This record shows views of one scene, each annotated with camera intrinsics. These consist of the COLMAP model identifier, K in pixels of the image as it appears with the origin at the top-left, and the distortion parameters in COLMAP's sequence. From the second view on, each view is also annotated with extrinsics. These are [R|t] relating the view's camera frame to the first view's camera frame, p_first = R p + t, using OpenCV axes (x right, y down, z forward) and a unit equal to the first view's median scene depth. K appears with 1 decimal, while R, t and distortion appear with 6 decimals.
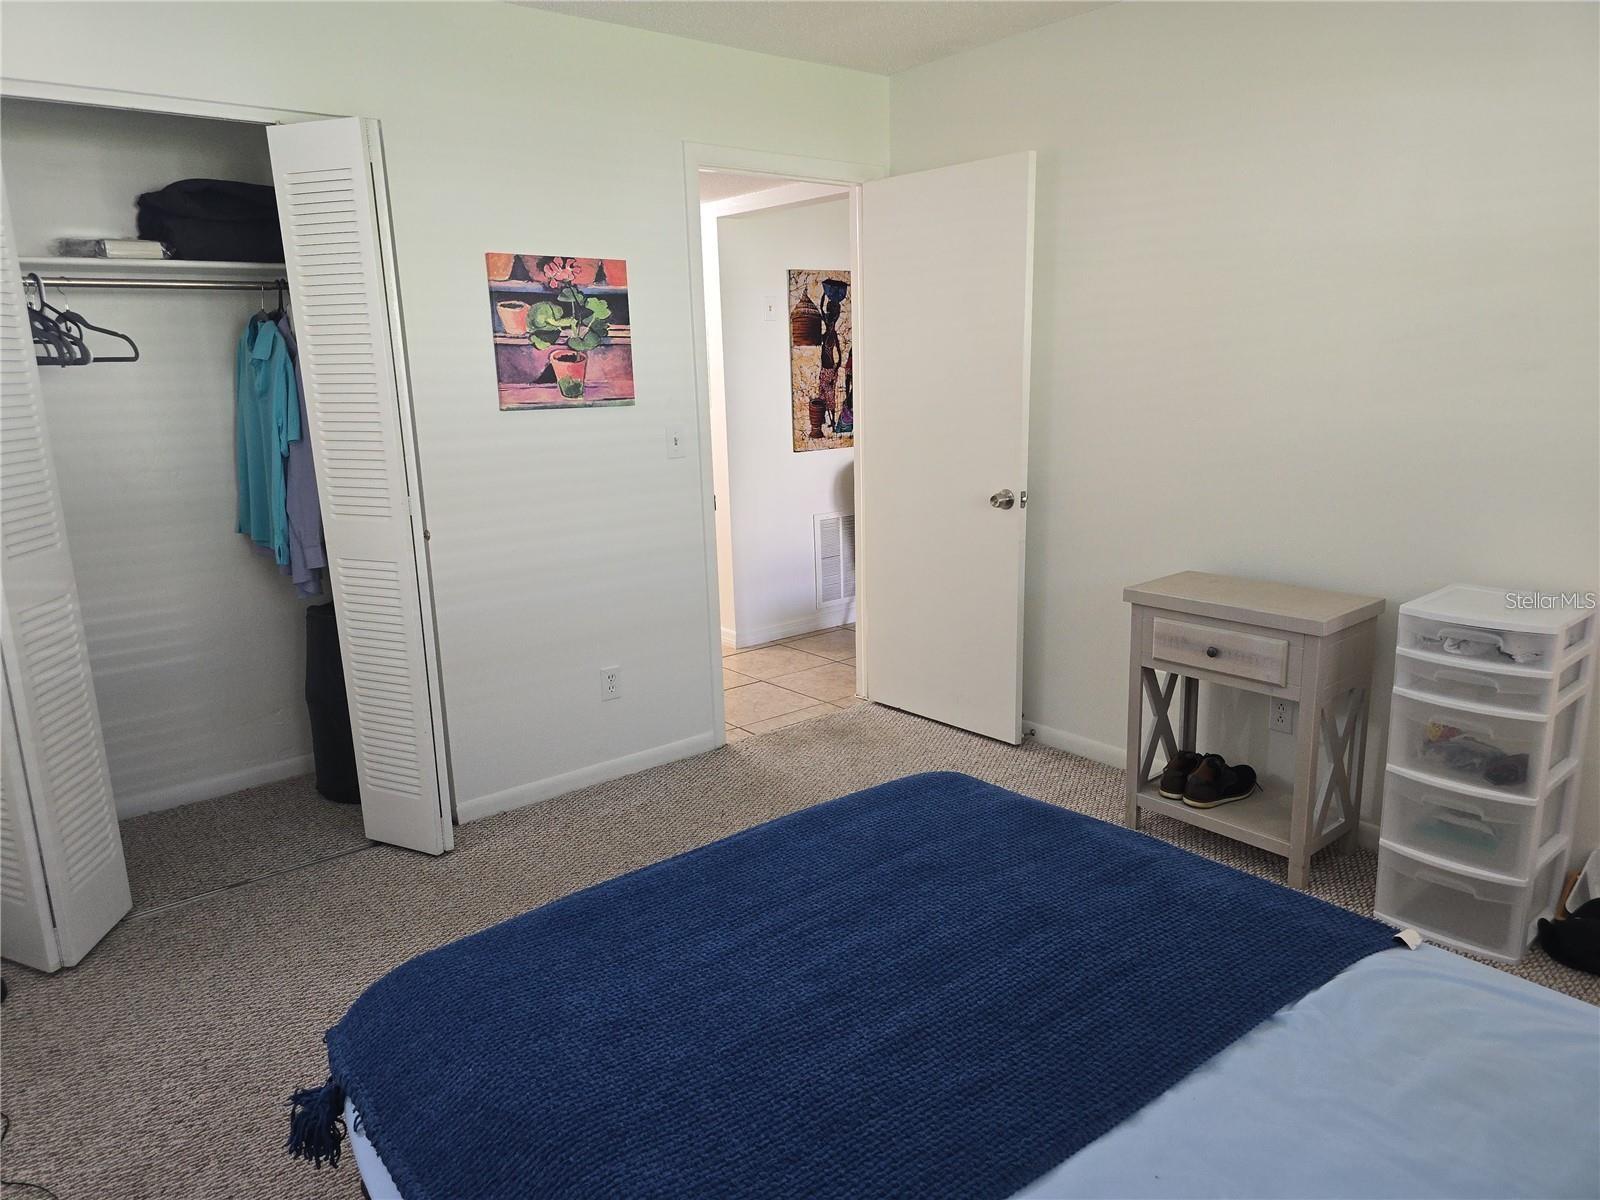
lens RADIAL K [[1088.9, 0, 800.0], [0, 1088.9, 600.0], [0, 0, 1]] dist [0.059177, -0.049323]
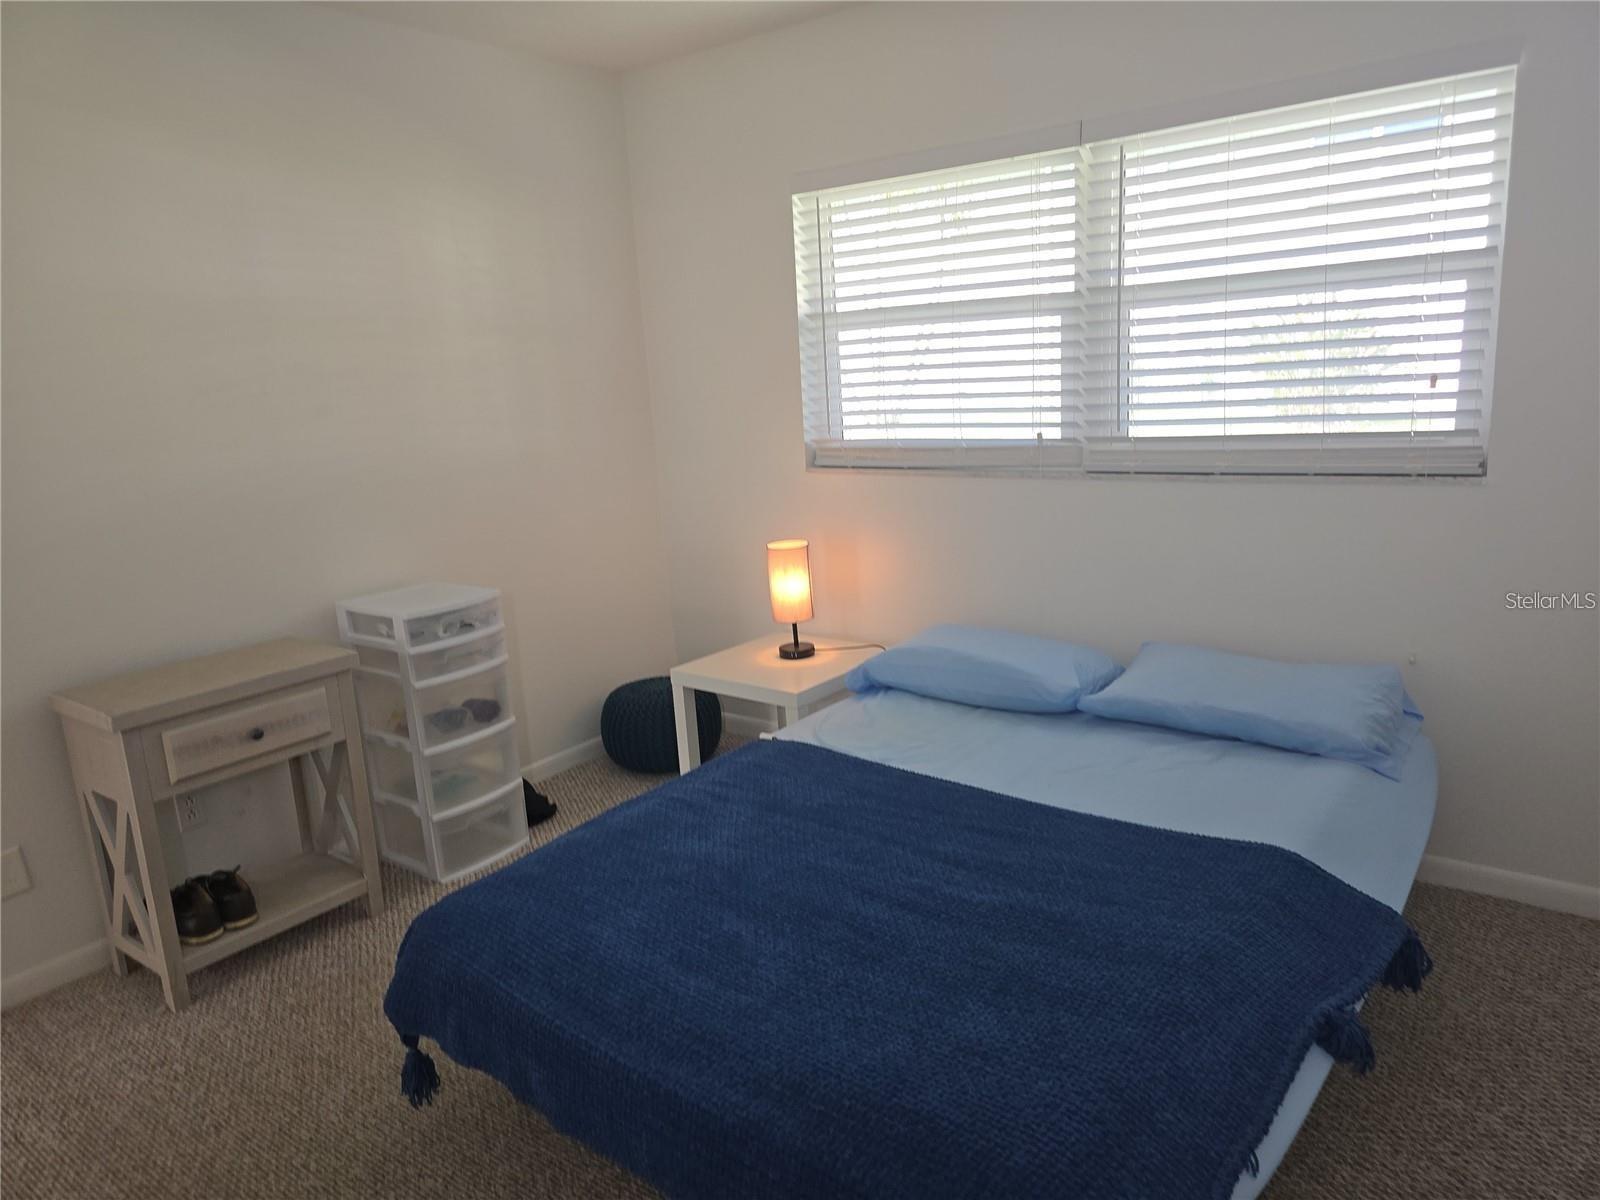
lens RADIAL K [[1088.9, 0, 800.0], [0, 1088.9, 600.0], [0, 0, 1]] dist [0.059177, -0.049323]
pose [[-0.256509, -0.166270, 0.952133, -0.648227], [0.266547, 0.934724, 0.235039, -0.167123], [-0.929062, 0.314078, -0.195446, 0.829343]]
